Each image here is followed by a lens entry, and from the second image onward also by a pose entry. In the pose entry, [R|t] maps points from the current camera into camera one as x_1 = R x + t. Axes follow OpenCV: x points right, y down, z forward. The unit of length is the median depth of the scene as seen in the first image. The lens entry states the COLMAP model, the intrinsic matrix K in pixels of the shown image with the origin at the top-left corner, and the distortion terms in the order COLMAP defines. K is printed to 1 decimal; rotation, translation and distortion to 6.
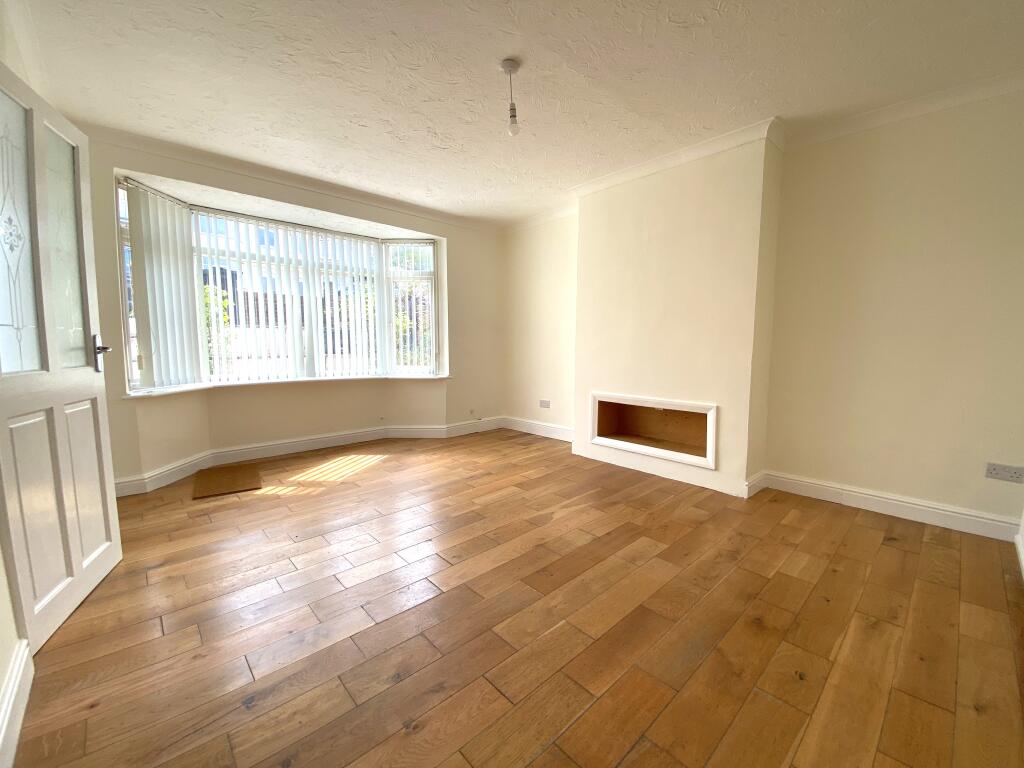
lens RADIAL K [[422.5, 0, 509.6], [0, 422.5, 382.1], [0, 0, 1]] dist [0.020285, -0.000226]
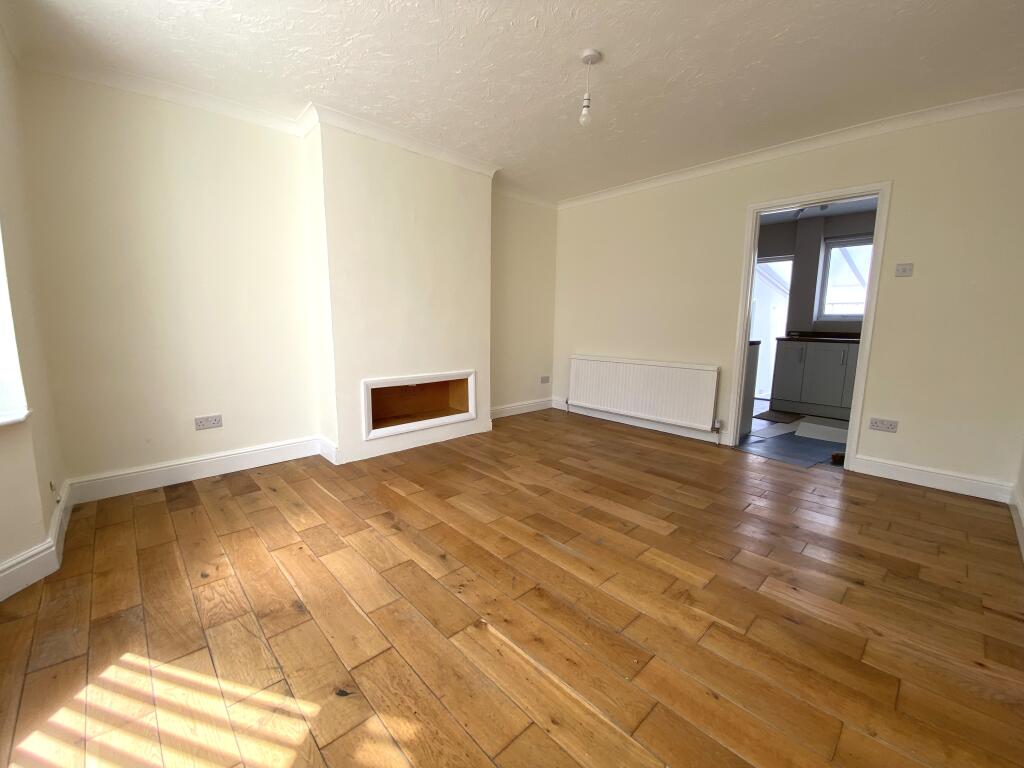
lens RADIAL K [[414.1, 0, 512.0], [0, 414.1, 384.0], [0, 0, 1]] dist [0.017900, -0.000144]
pose [[-0.018363, -0.153702, 0.987947, -0.759447], [0.085375, 0.984263, 0.154716, -0.088464], [-0.996180, 0.087187, -0.004952, 0.856470]]
